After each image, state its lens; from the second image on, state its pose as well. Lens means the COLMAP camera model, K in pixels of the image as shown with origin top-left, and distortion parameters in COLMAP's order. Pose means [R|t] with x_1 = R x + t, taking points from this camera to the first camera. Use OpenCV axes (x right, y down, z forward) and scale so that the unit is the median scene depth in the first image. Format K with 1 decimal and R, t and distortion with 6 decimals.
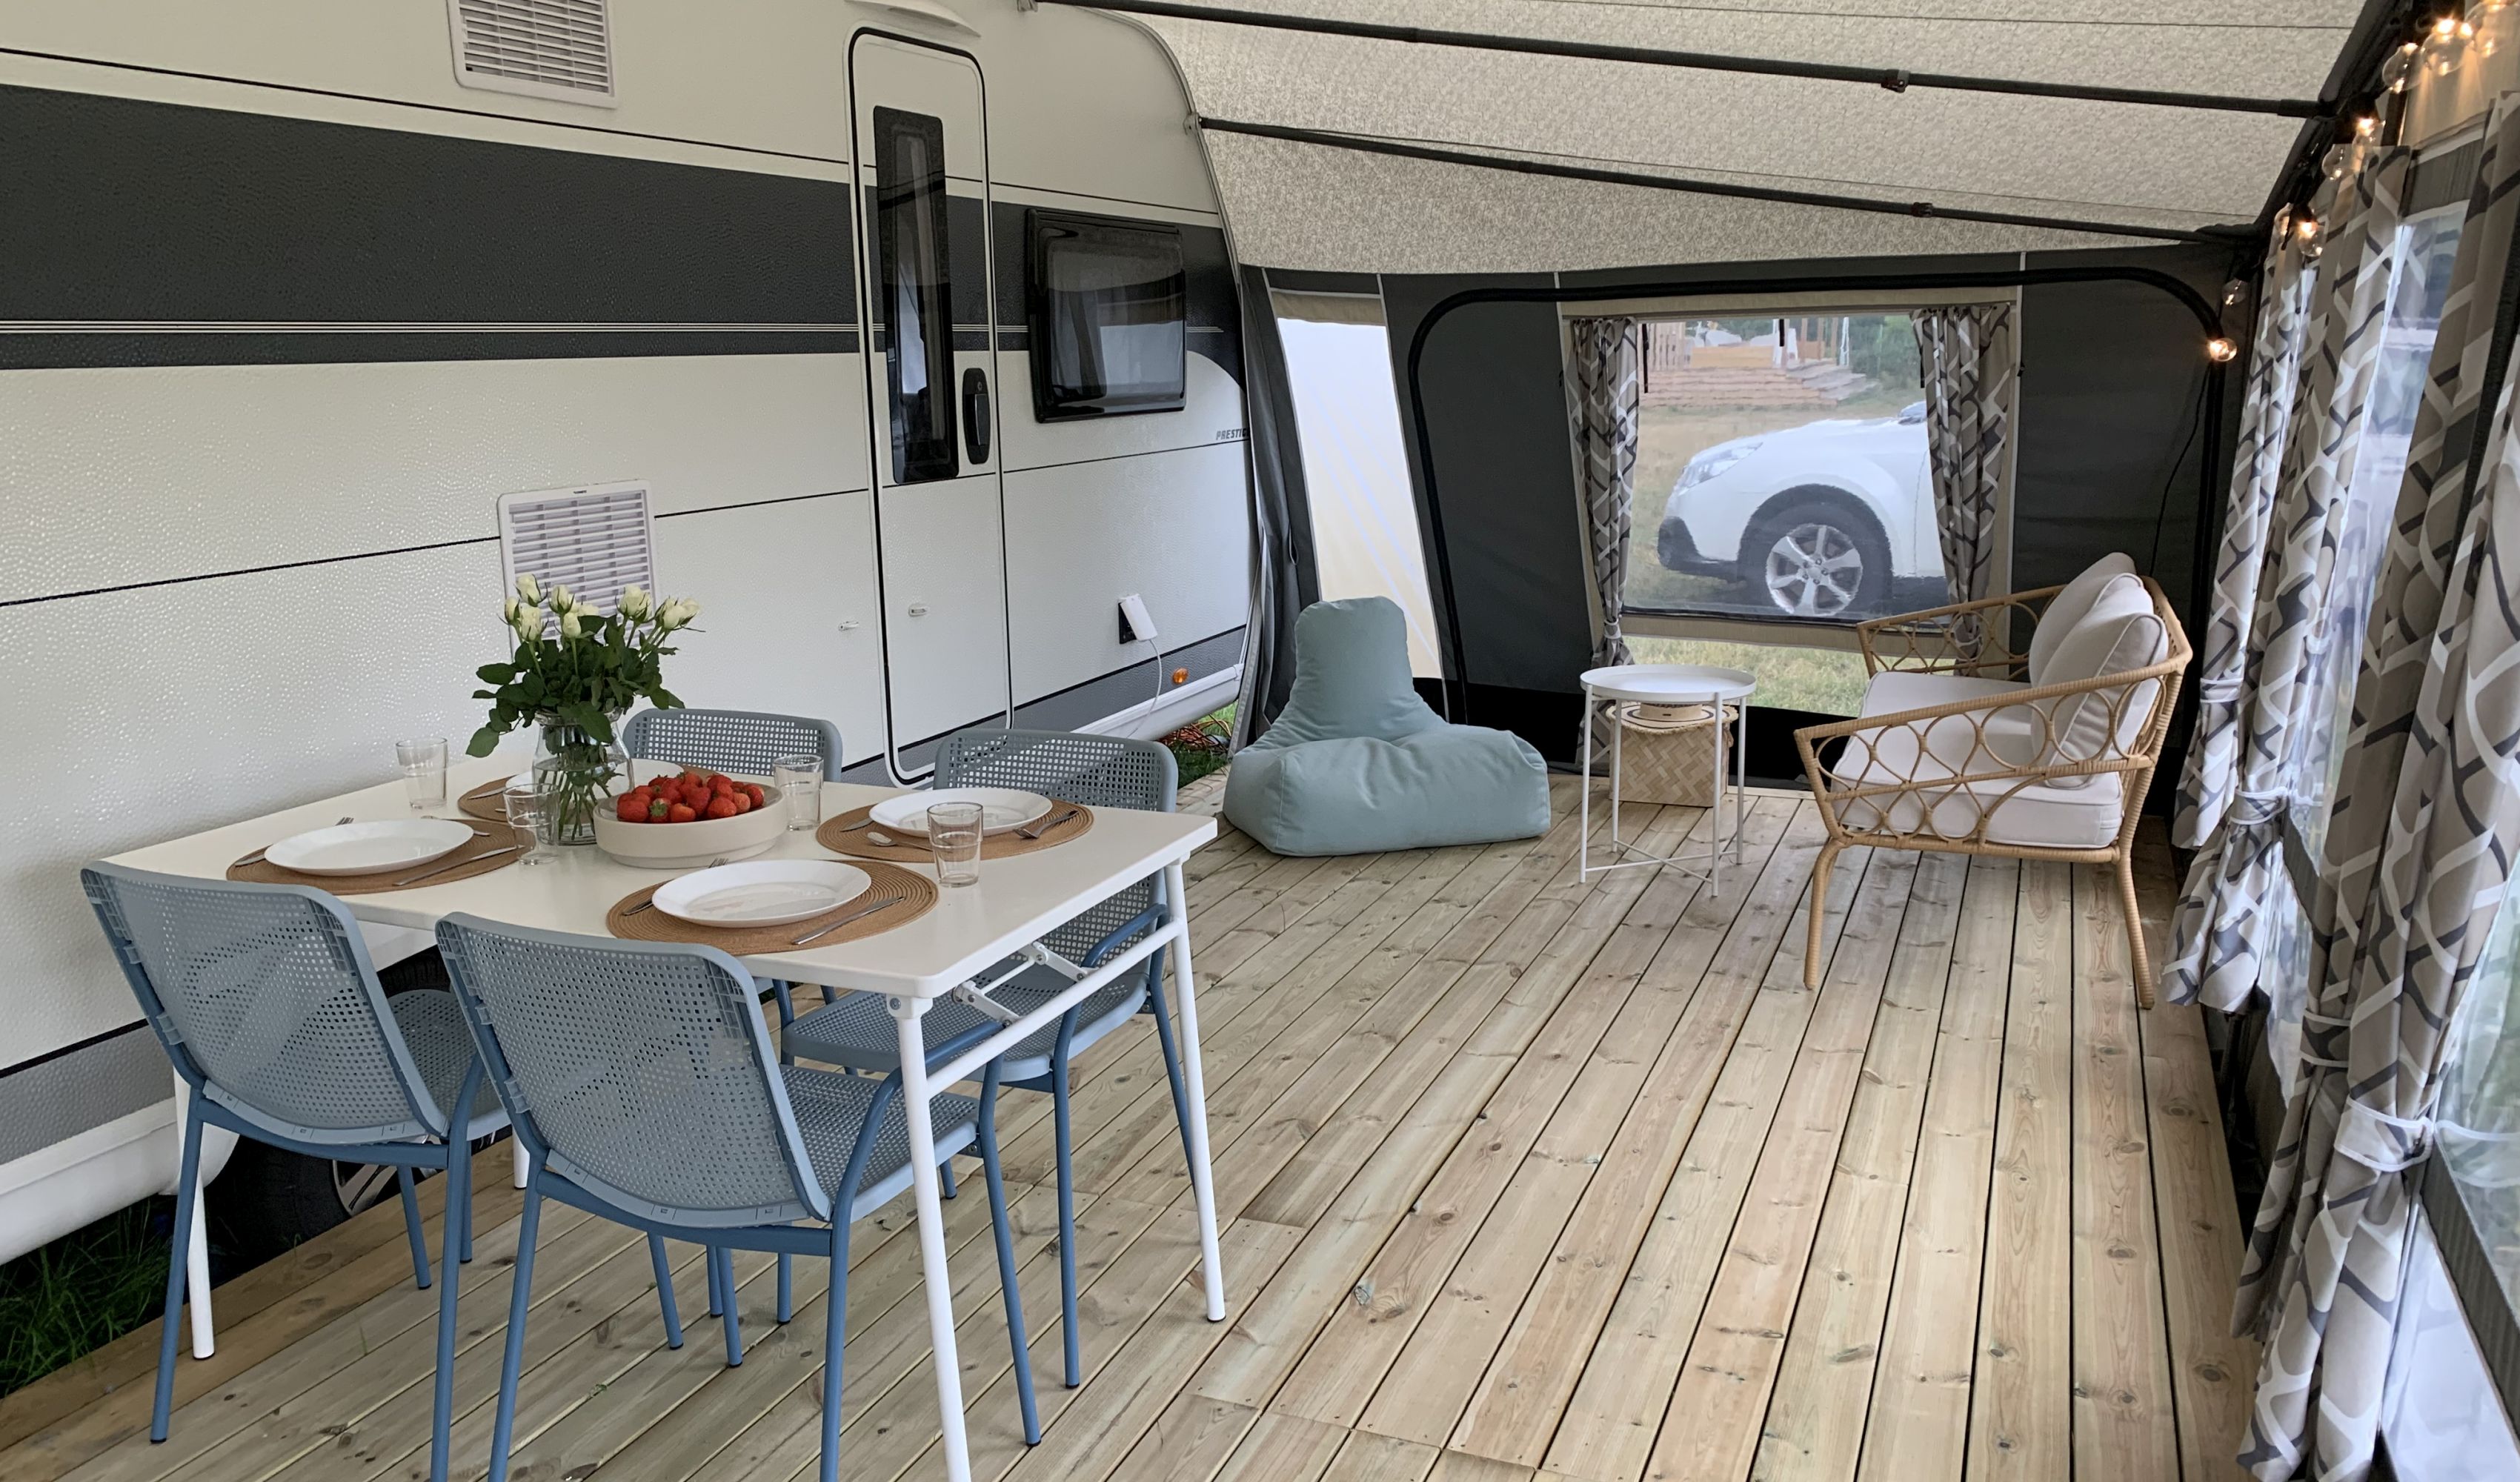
lens RADIAL K [[1912.8, 0, 1285.3], [0, 1912.8, 794.8], [0, 0, 1]] dist [0.033541, -0.005591]
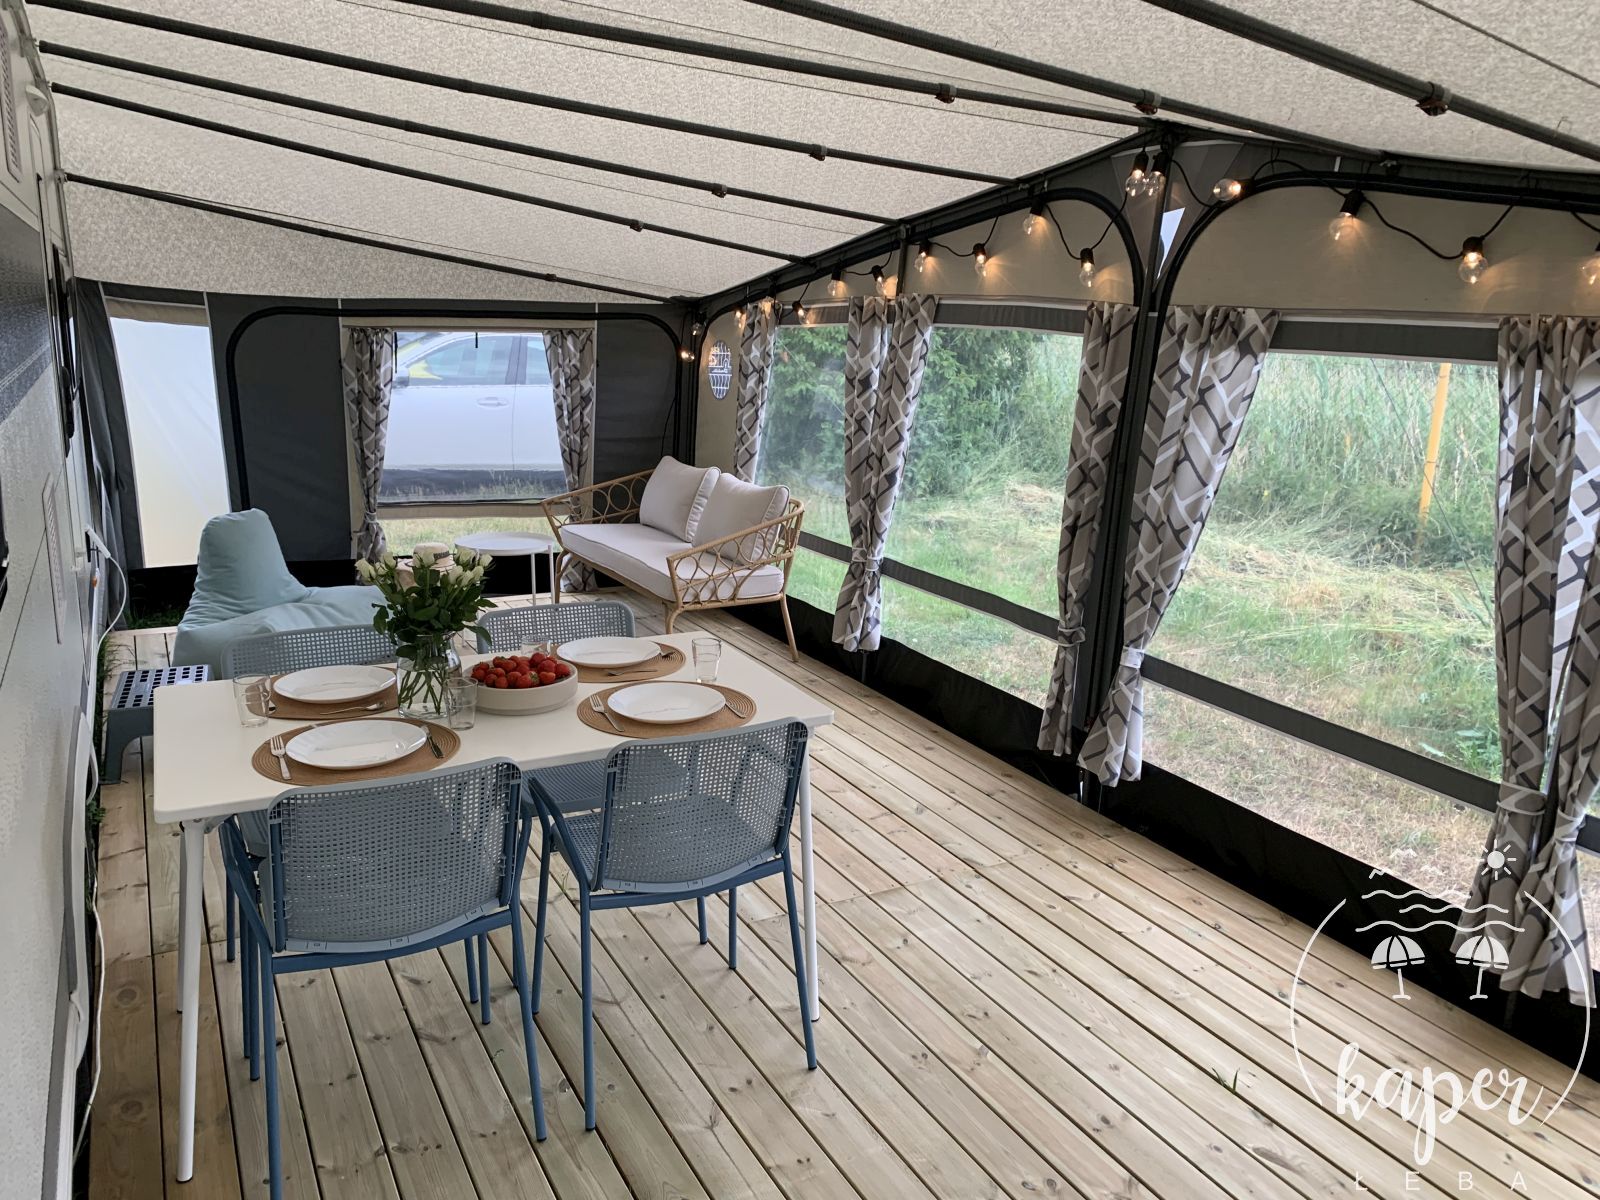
lens RADIAL K [[1197.2, 0, 800.0], [0, 1197.2, 610.1], [0, 0, 1]] dist [0.043450, -0.037498]
pose [[0.635303, -0.158929, 0.755732, -0.432805], [0.145340, 0.985714, 0.085114, -0.047970], [-0.758463, 0.055765, 0.649326, 0.072293]]
